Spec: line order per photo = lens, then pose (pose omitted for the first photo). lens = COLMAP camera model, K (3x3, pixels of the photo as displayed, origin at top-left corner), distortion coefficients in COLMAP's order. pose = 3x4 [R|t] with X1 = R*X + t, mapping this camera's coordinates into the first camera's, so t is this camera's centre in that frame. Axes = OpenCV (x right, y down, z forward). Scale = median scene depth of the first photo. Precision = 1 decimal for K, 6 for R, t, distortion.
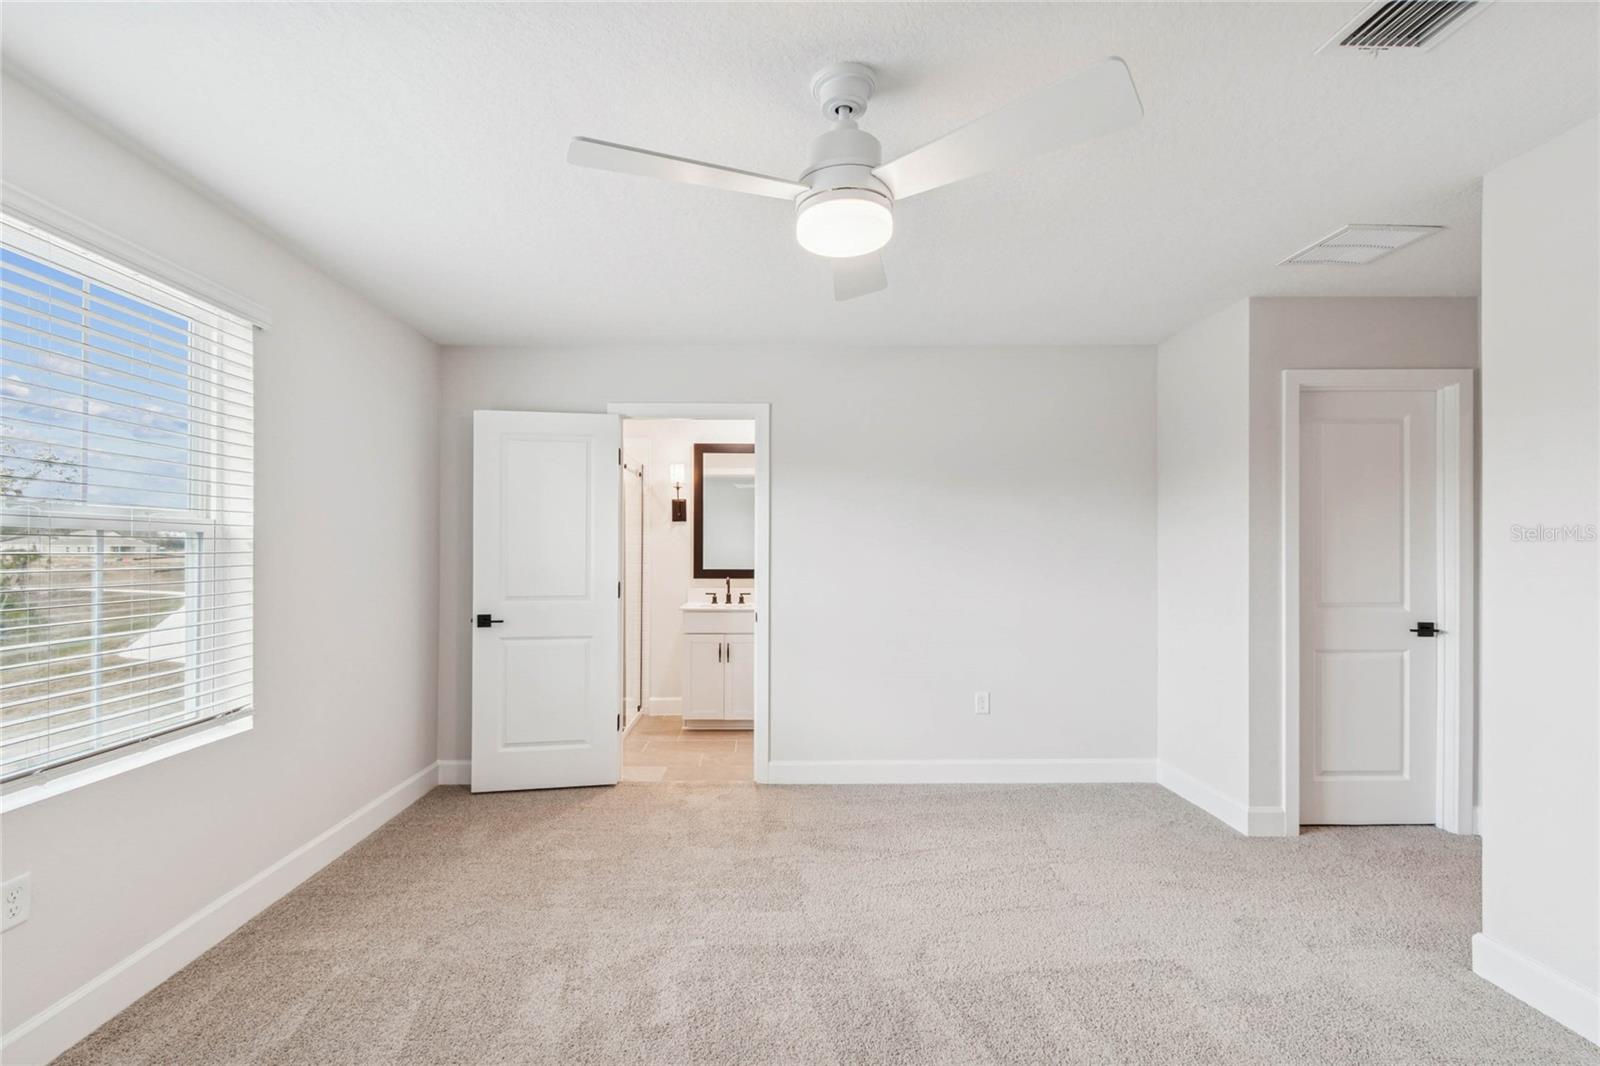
lens RADIAL K [[704.7, 0, 771.3], [0, 704.7, 563.4], [0, 0, 1]] dist [0.002263, -0.001994]
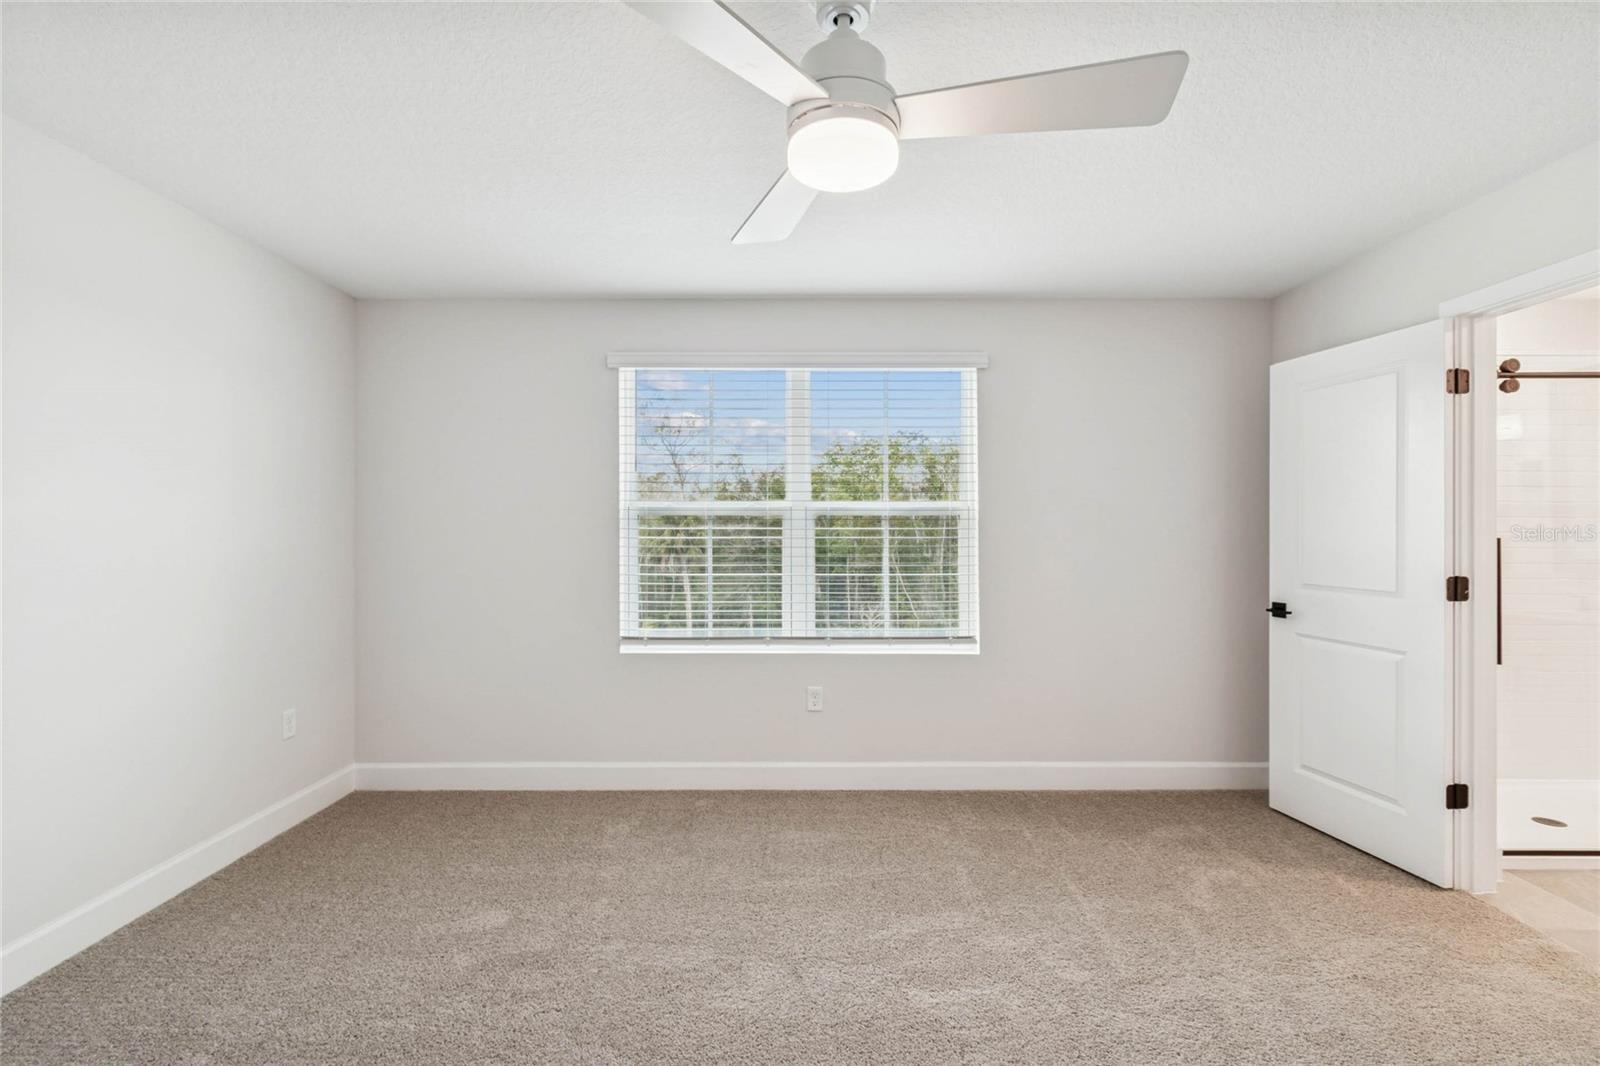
lens RADIAL K [[704.7, 0, 809.1], [0, 704.7, 522.4], [0, 0, 1]] dist [0.002263, -0.001994]
pose [[0.011355, -0.001025, -0.999935, 0.438548], [-0.013642, 0.999906, -0.001180, -0.014614], [0.999842, 0.013654, 0.011340, 0.425748]]
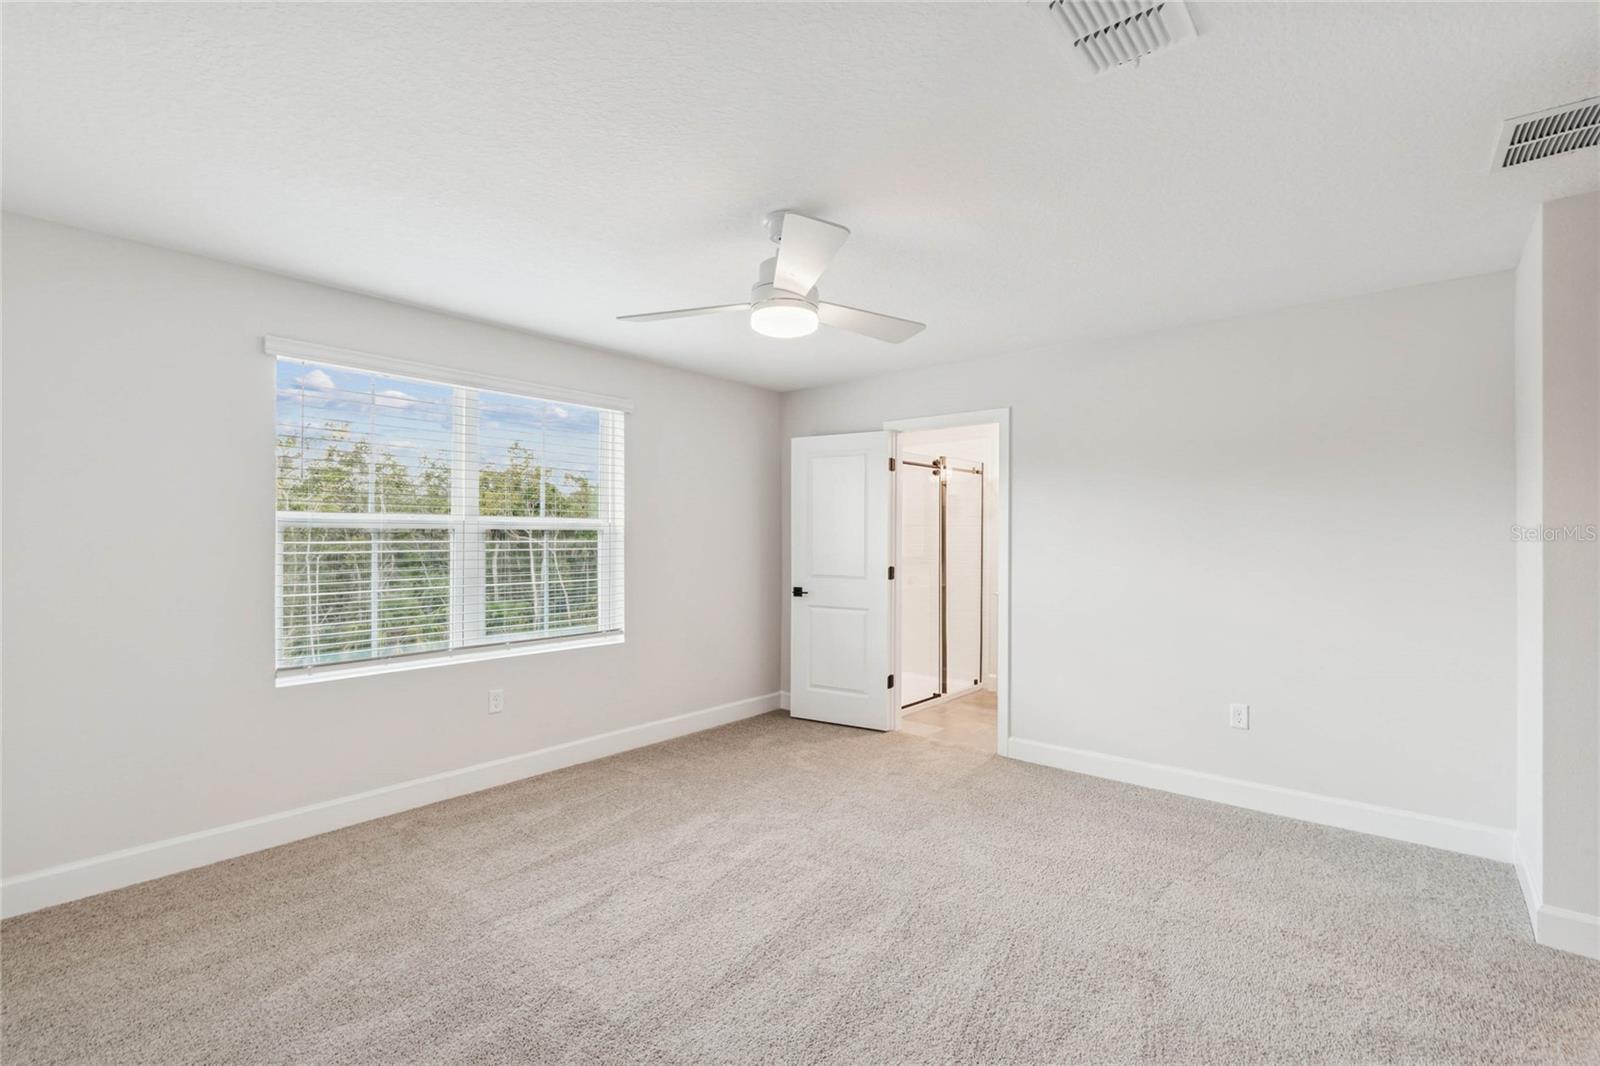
lens RADIAL K [[704.7, 0, 802.1], [0, 704.7, 531.3], [0, 0, 1]] dist [0.002263, -0.001994]
pose [[0.765853, 0.000114, -0.643016, 0.476408], [-0.014548, 0.999747, -0.017150, -0.011351], [0.642851, 0.022489, 0.765661, -0.040205]]
